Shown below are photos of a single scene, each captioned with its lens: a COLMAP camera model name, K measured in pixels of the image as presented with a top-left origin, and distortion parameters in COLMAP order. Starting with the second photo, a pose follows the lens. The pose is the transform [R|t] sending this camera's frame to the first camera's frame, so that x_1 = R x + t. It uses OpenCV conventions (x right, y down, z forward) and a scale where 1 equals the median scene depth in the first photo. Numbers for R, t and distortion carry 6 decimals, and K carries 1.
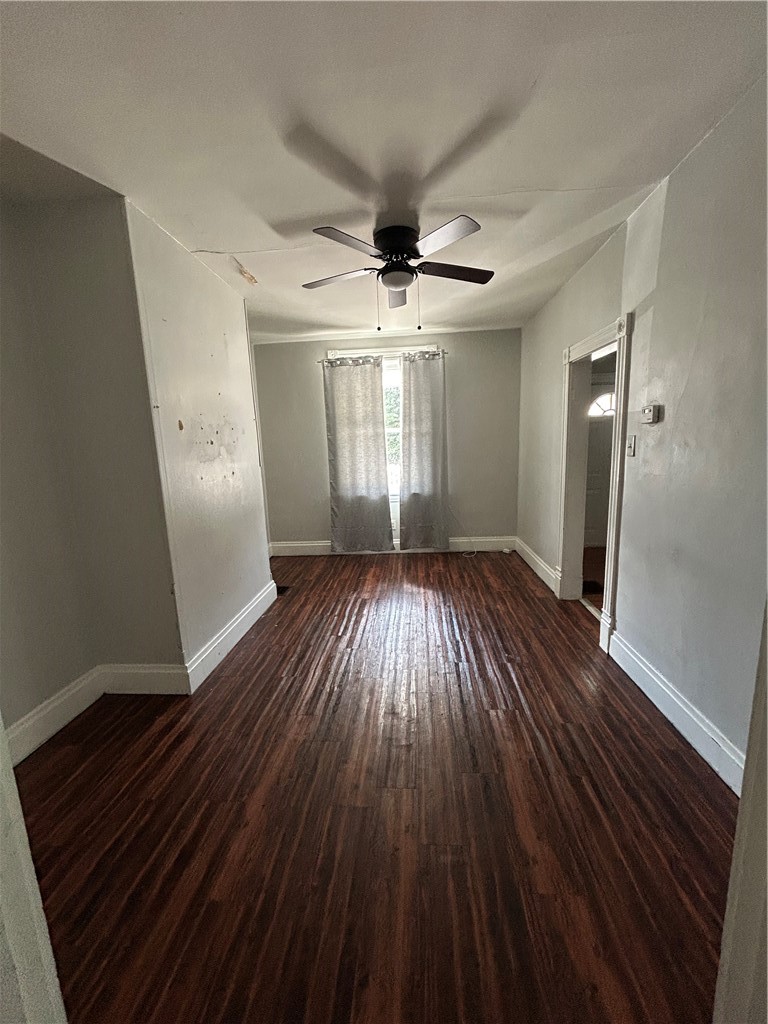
lens RADIAL K [[410.8, 0, 383.1], [0, 410.8, 510.4], [0, 0, 1]] dist [-0.001625, -0.000192]
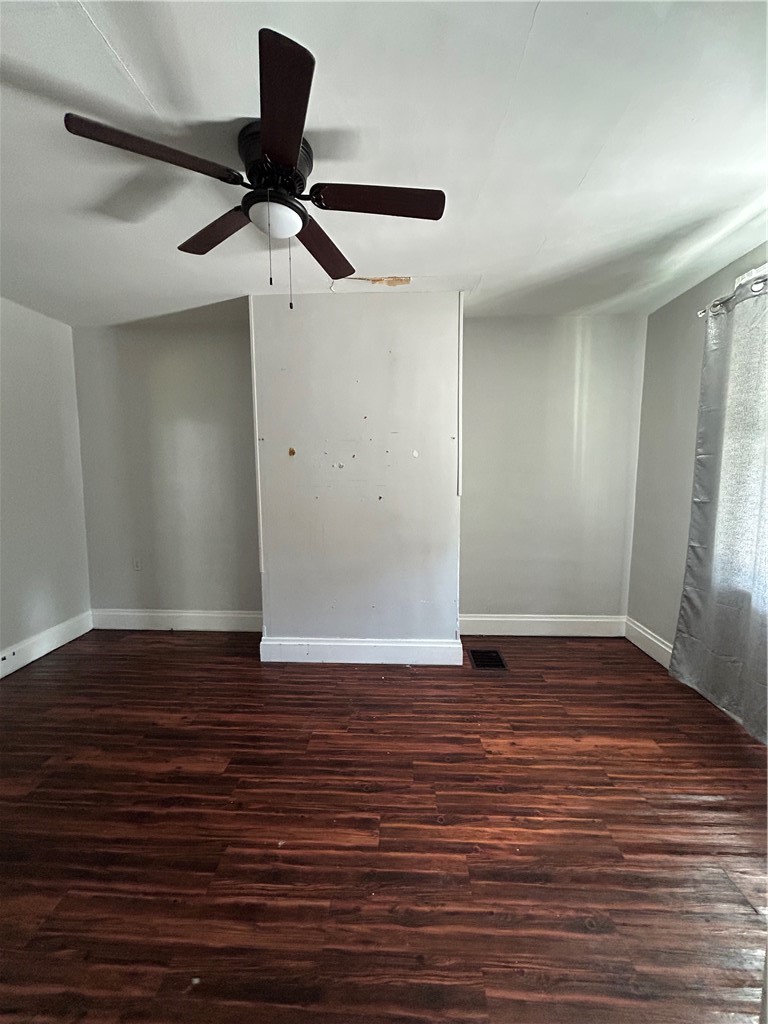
lens RADIAL K [[410.8, 0, 383.1], [0, 410.8, 510.4], [0, 0, 1]] dist [-0.001625, -0.000192]
pose [[0.022469, 0.132700, -0.990901, 0.409146], [-0.160562, 0.978765, 0.127434, -0.129422], [0.986770, 0.156238, 0.043298, 0.679618]]
